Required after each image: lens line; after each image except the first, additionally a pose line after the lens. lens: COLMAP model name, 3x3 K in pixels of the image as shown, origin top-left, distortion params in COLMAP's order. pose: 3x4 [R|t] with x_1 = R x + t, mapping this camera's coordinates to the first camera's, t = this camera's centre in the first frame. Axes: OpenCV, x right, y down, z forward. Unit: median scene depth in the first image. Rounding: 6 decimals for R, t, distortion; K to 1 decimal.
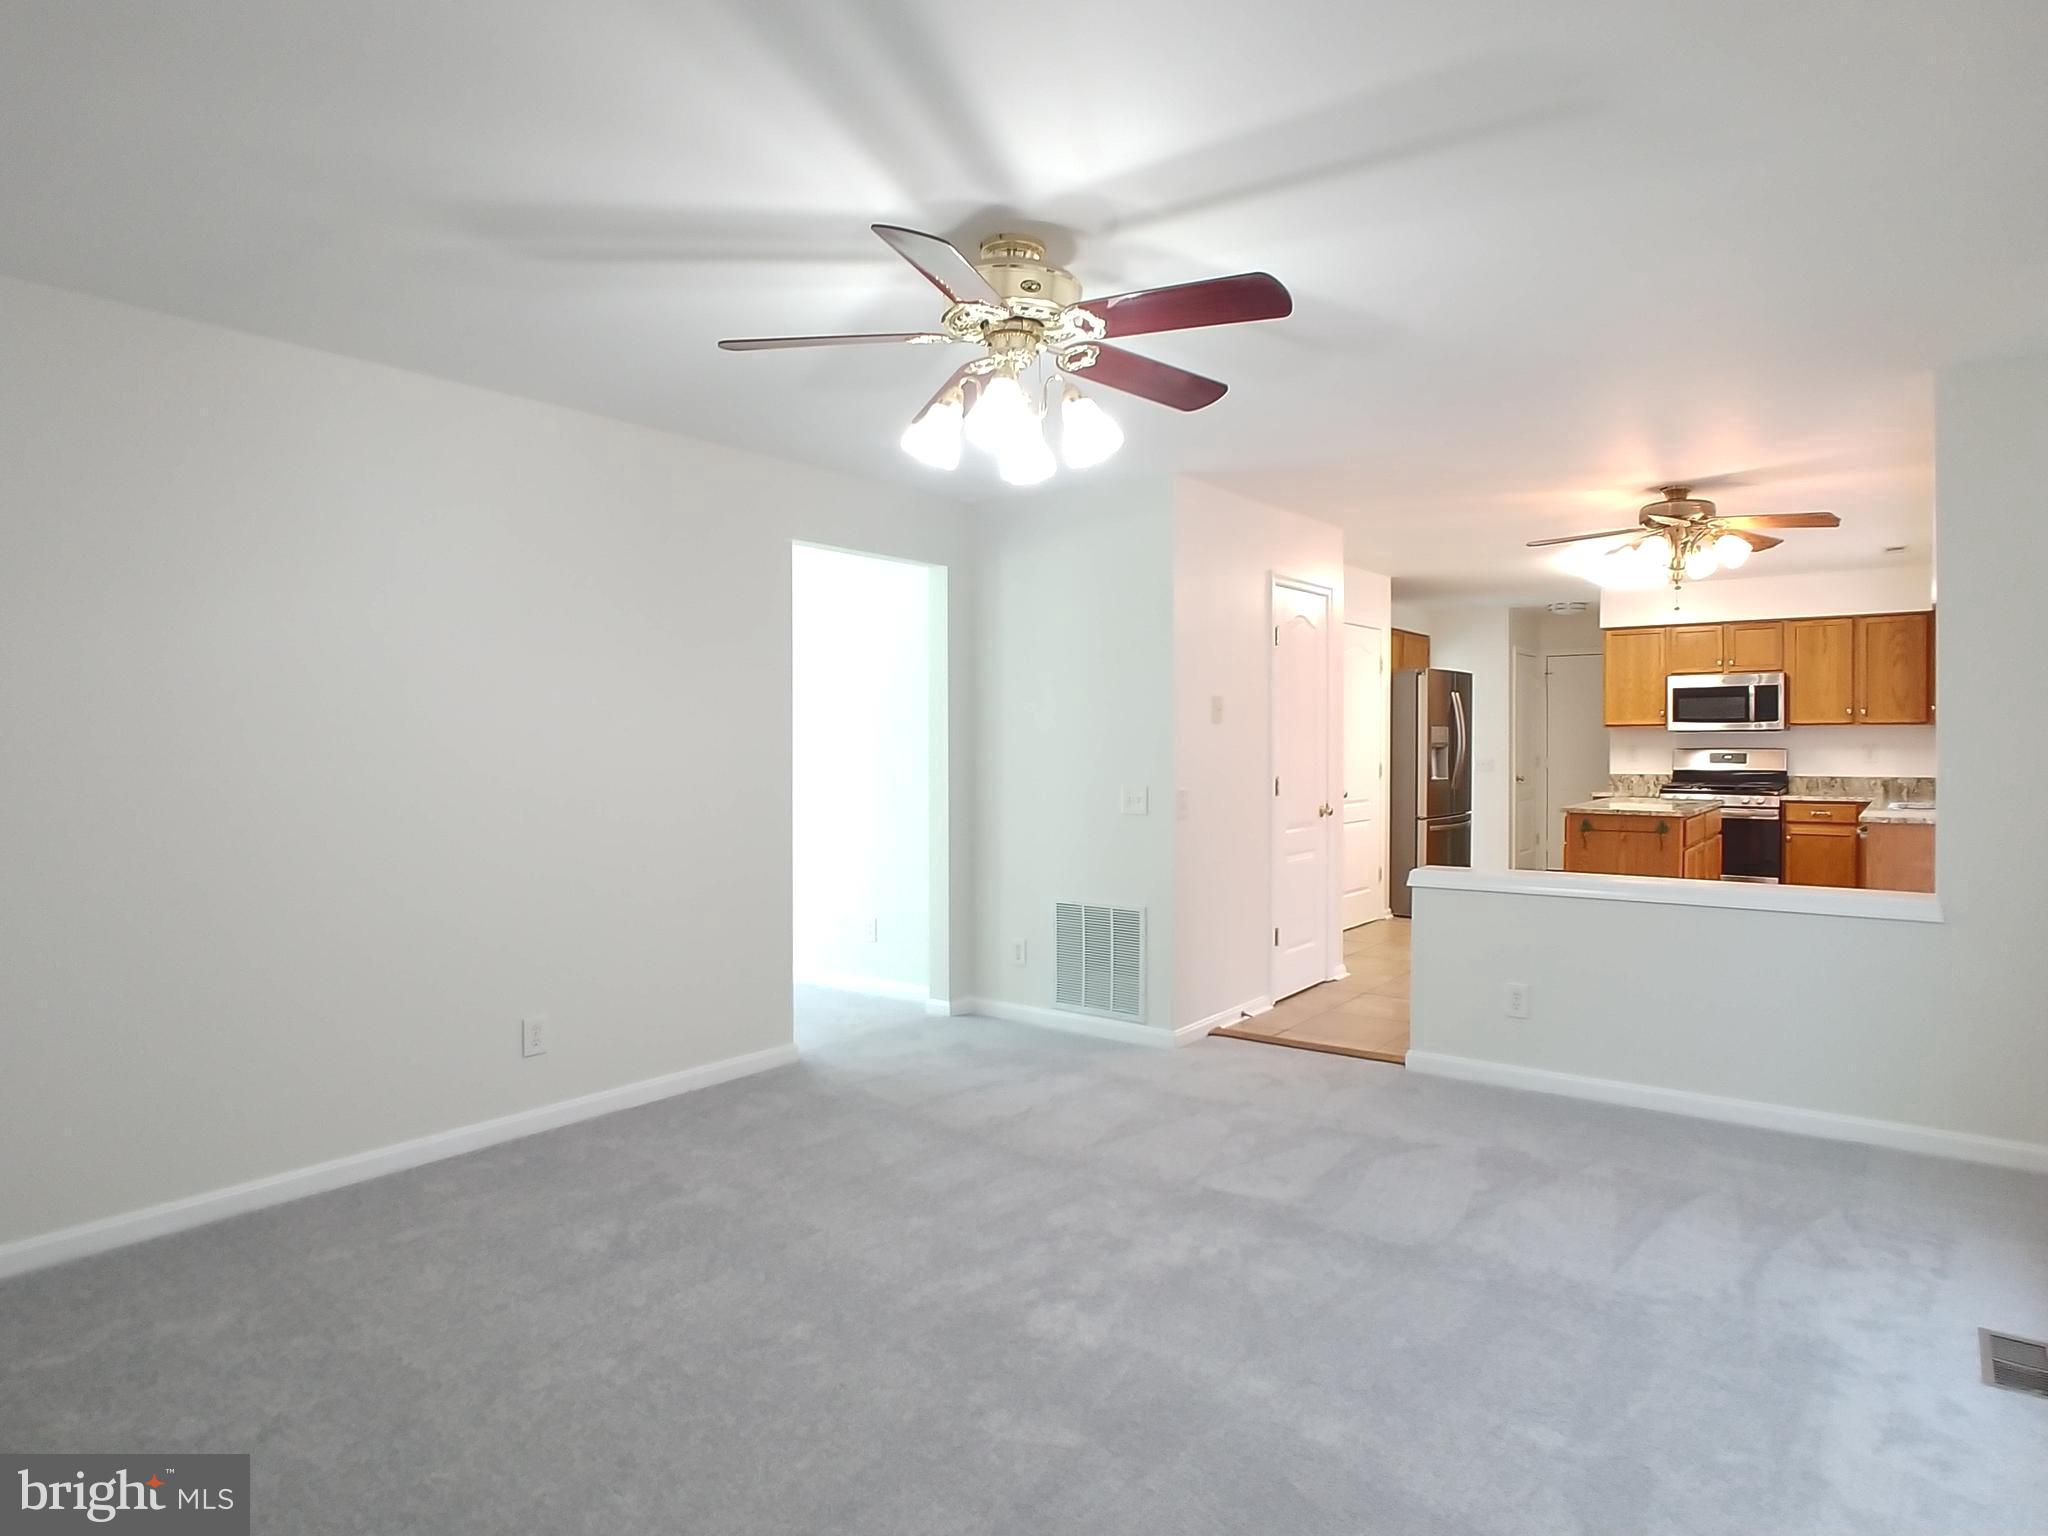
lens RADIAL K [[1191.2, 0, 1042.5], [0, 1191.2, 759.2], [0, 0, 1]] dist [-0.042459, 0.014069]
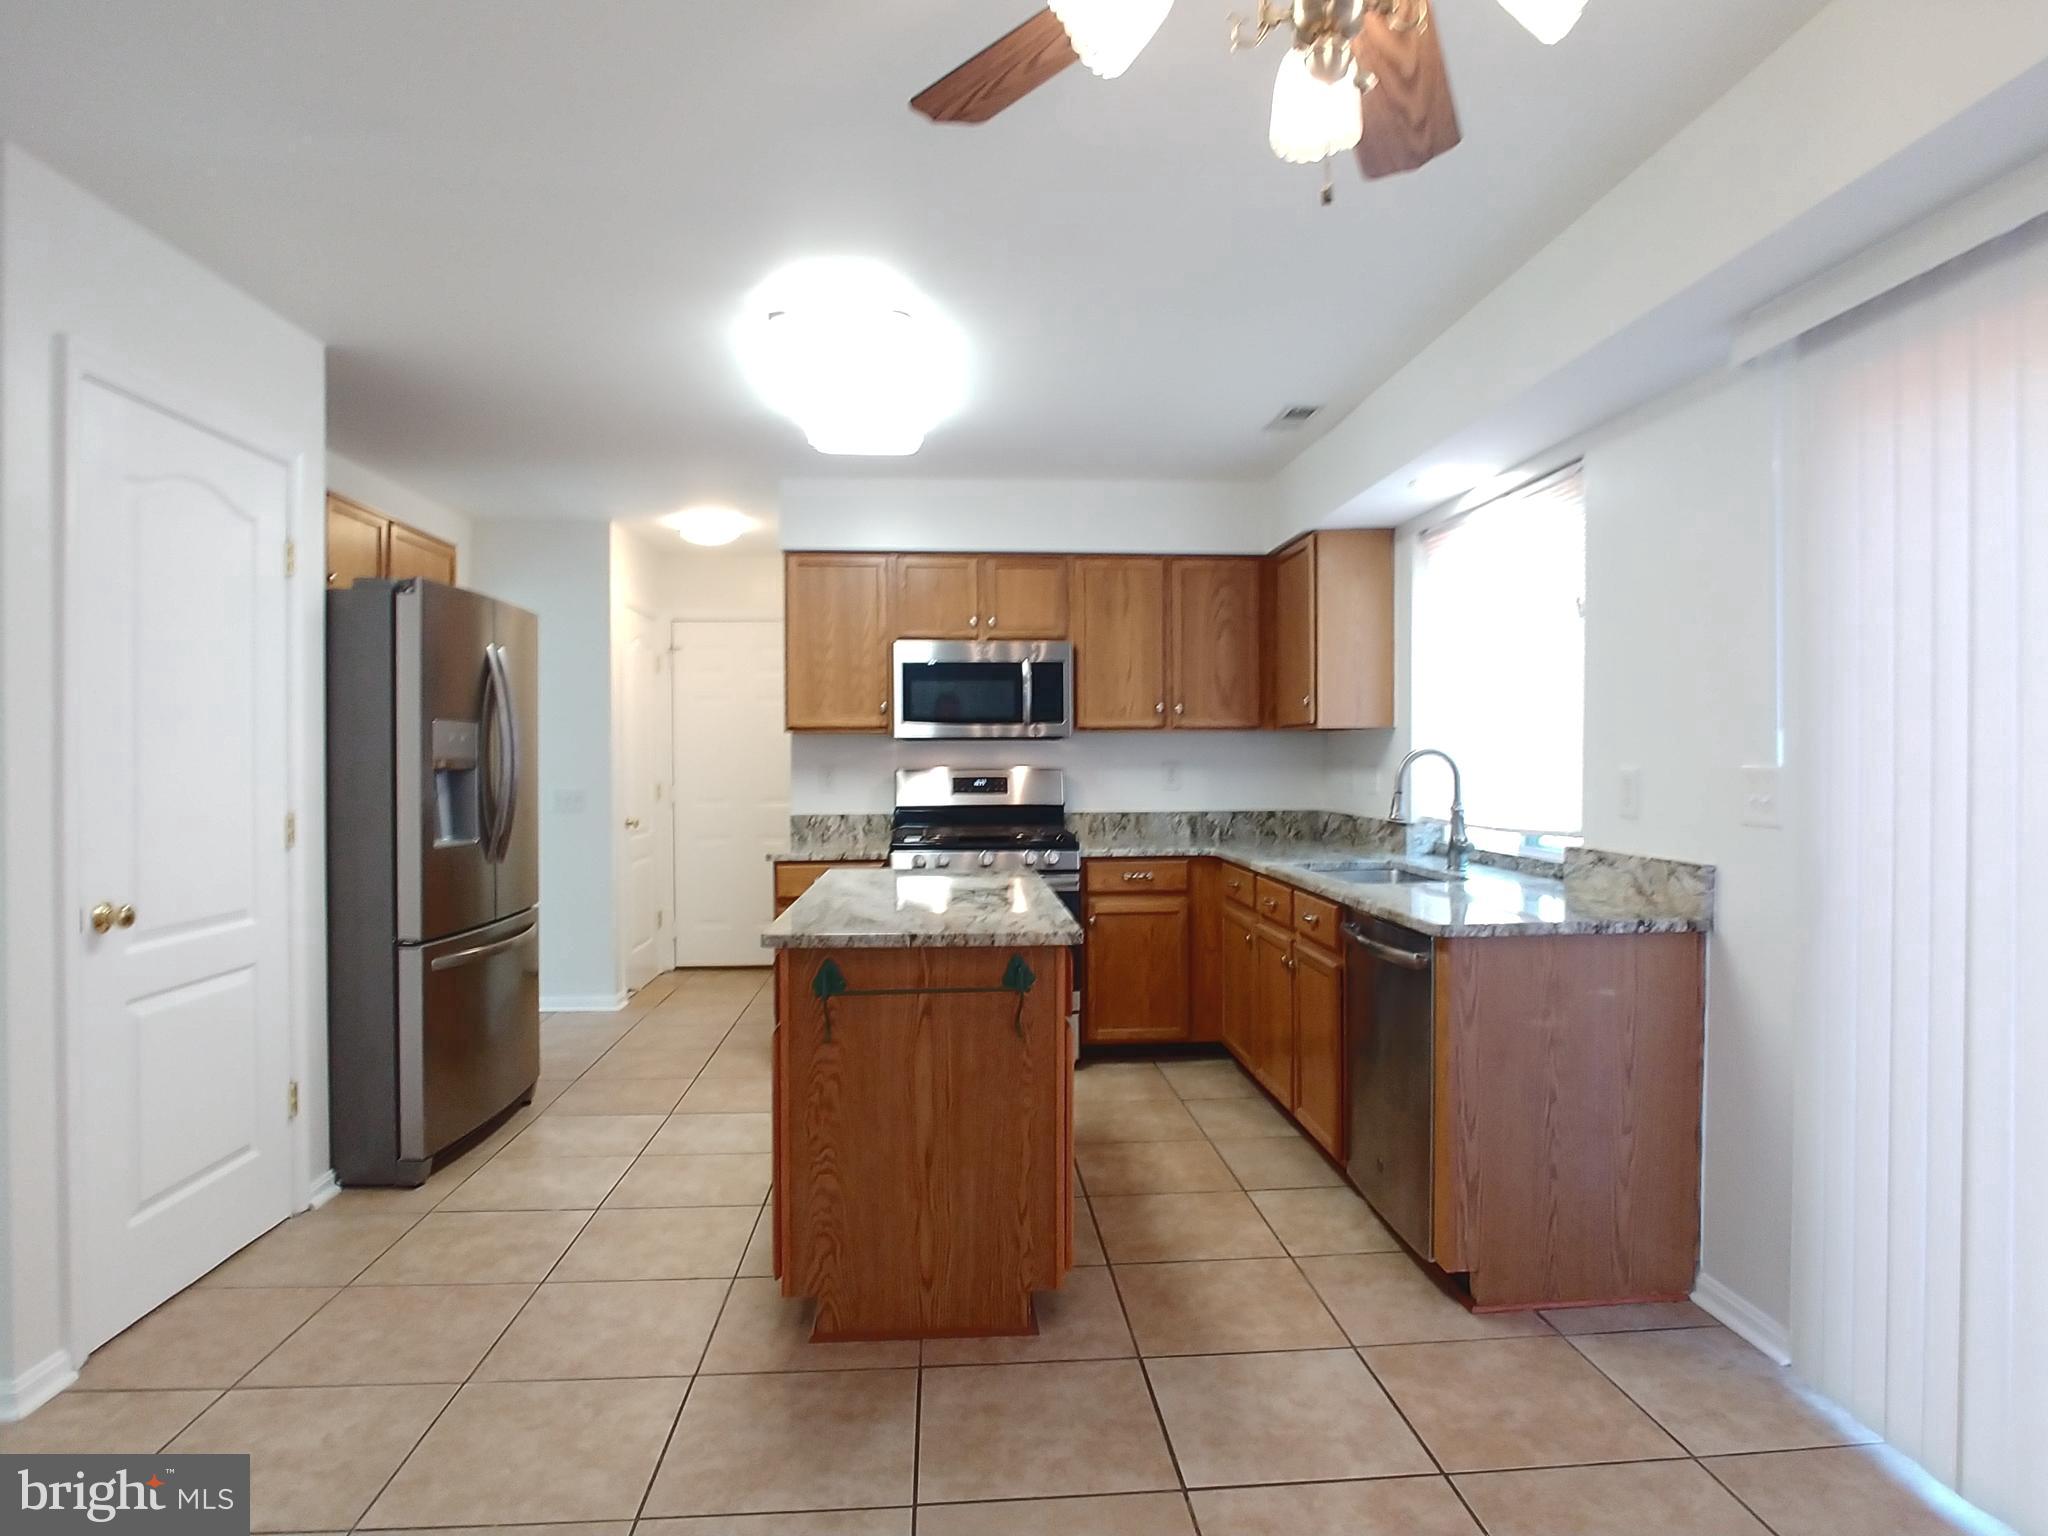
lens RADIAL K [[1191.2, 0, 1043.3], [0, 1191.2, 761.4], [0, 0, 1]] dist [-0.042459, 0.014069]
pose [[0.745049, -0.001529, 0.667008, 0.214992], [0.010989, 0.999890, -0.009983, -0.006689], [-0.666920, 0.014768, 0.744983, 0.557913]]
